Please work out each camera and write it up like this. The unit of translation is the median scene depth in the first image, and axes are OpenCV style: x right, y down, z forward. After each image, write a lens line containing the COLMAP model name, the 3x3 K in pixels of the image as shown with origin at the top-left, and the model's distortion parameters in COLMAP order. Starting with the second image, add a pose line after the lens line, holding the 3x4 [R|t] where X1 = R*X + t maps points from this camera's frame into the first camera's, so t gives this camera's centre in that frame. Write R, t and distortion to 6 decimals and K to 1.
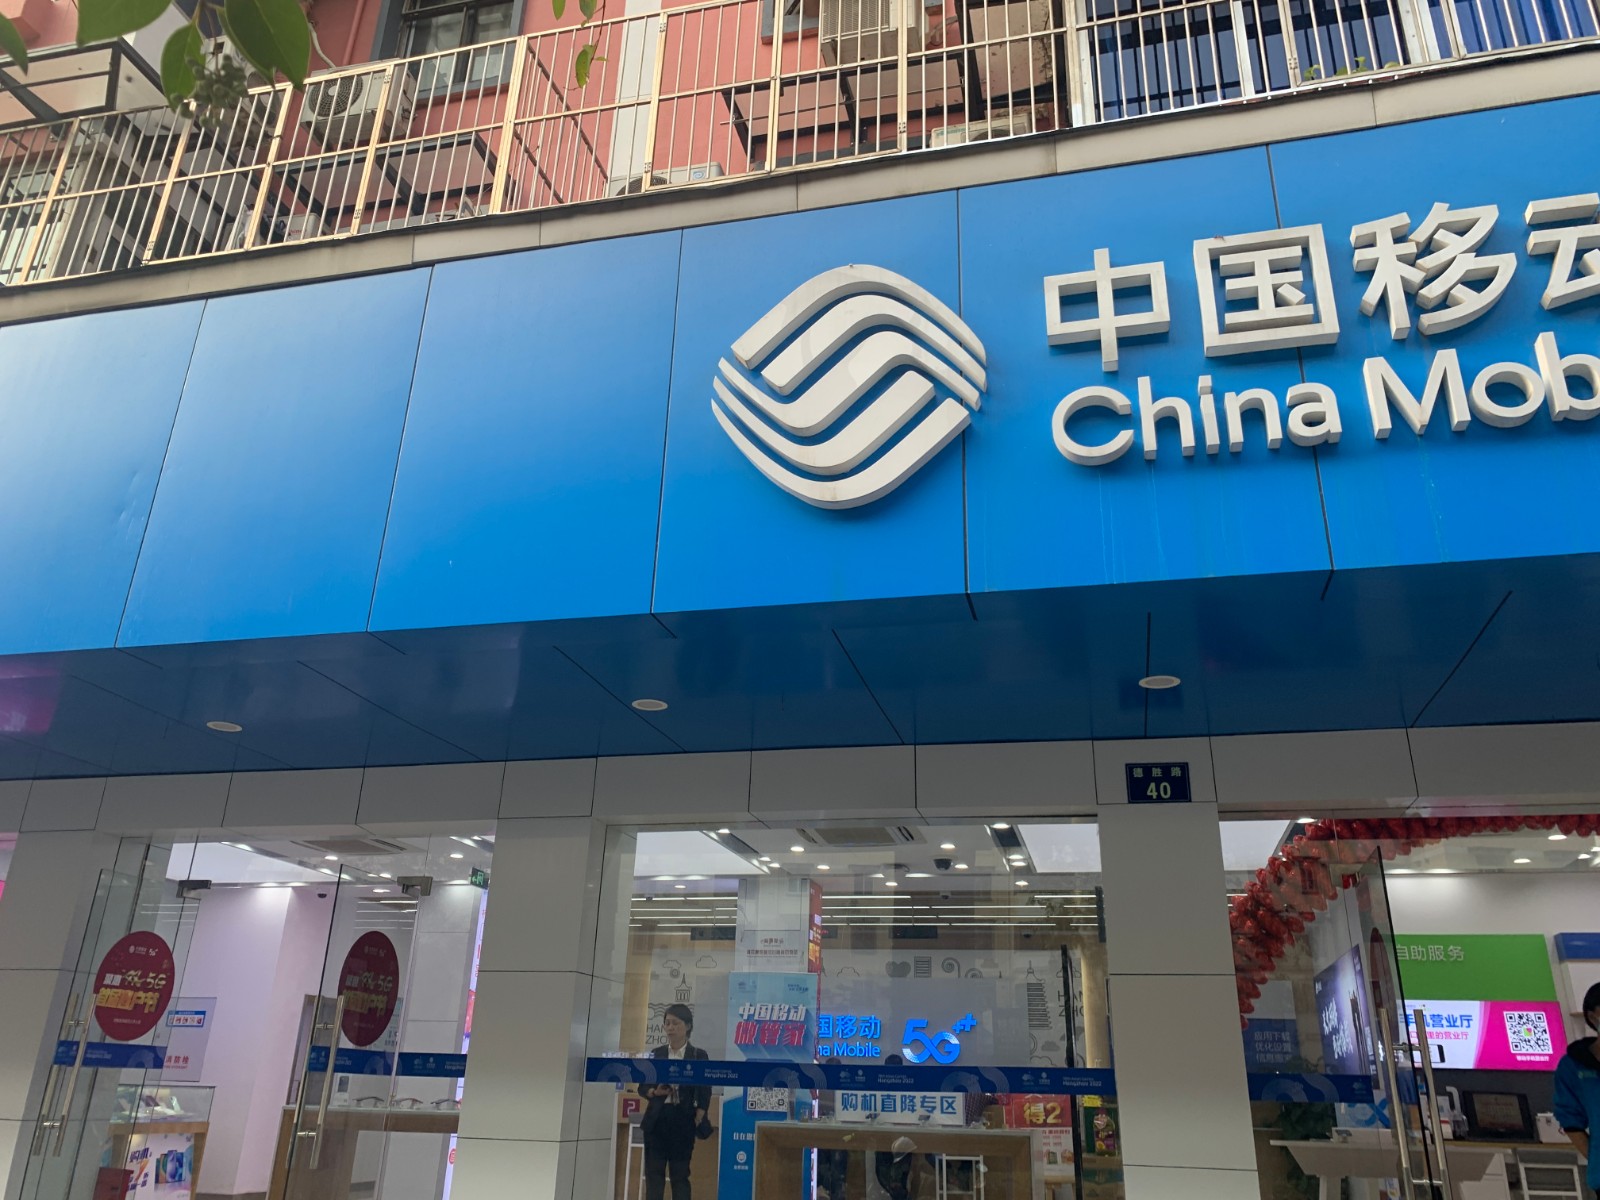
lens RADIAL K [[1220.3, 0, 799.7], [0, 1220.3, 587.1], [0, 0, 1]] dist [0.044059, -0.056308]
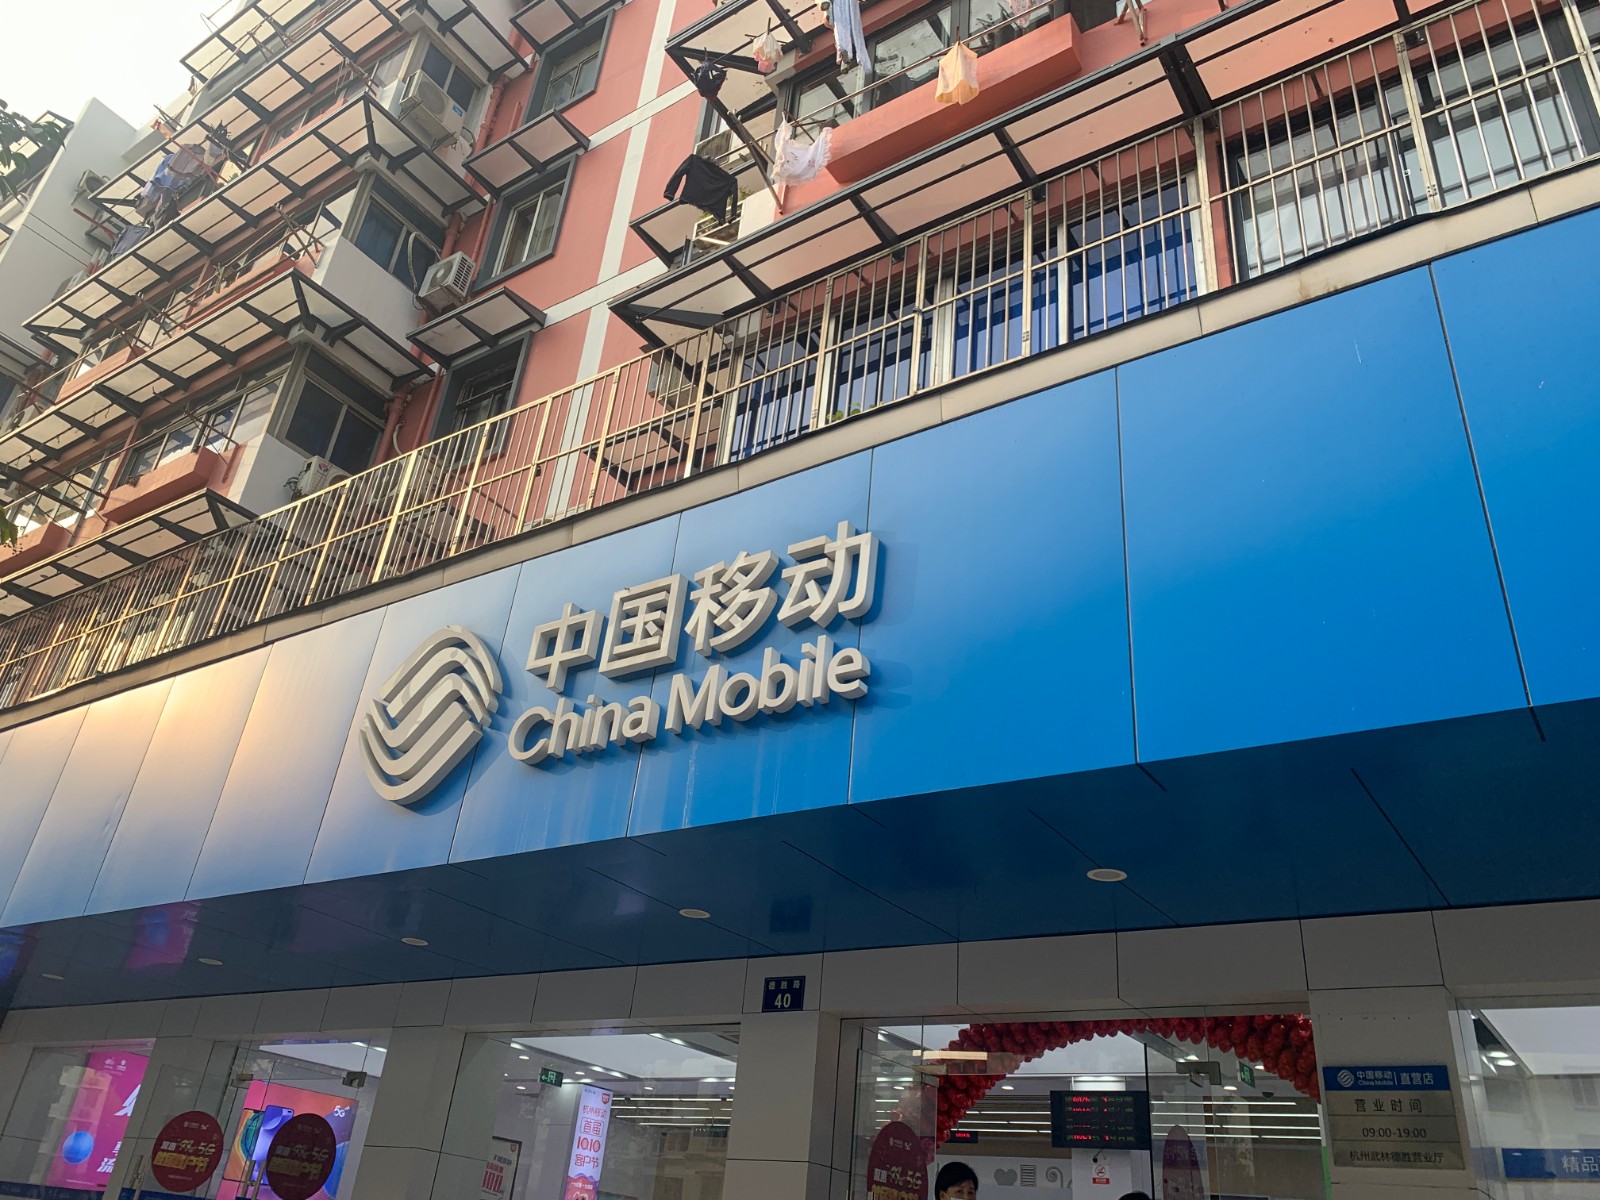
lens RADIAL K [[1191.7, 0, 764.4], [0, 1191.7, 477.2], [0, 0, 1]] dist [0.066458, -0.114435]
pose [[0.929859, -0.157422, -0.332537, 0.873155], [0.078121, 0.967708, -0.239662, -0.057949], [0.359527, 0.196874, 0.912130, -0.211970]]
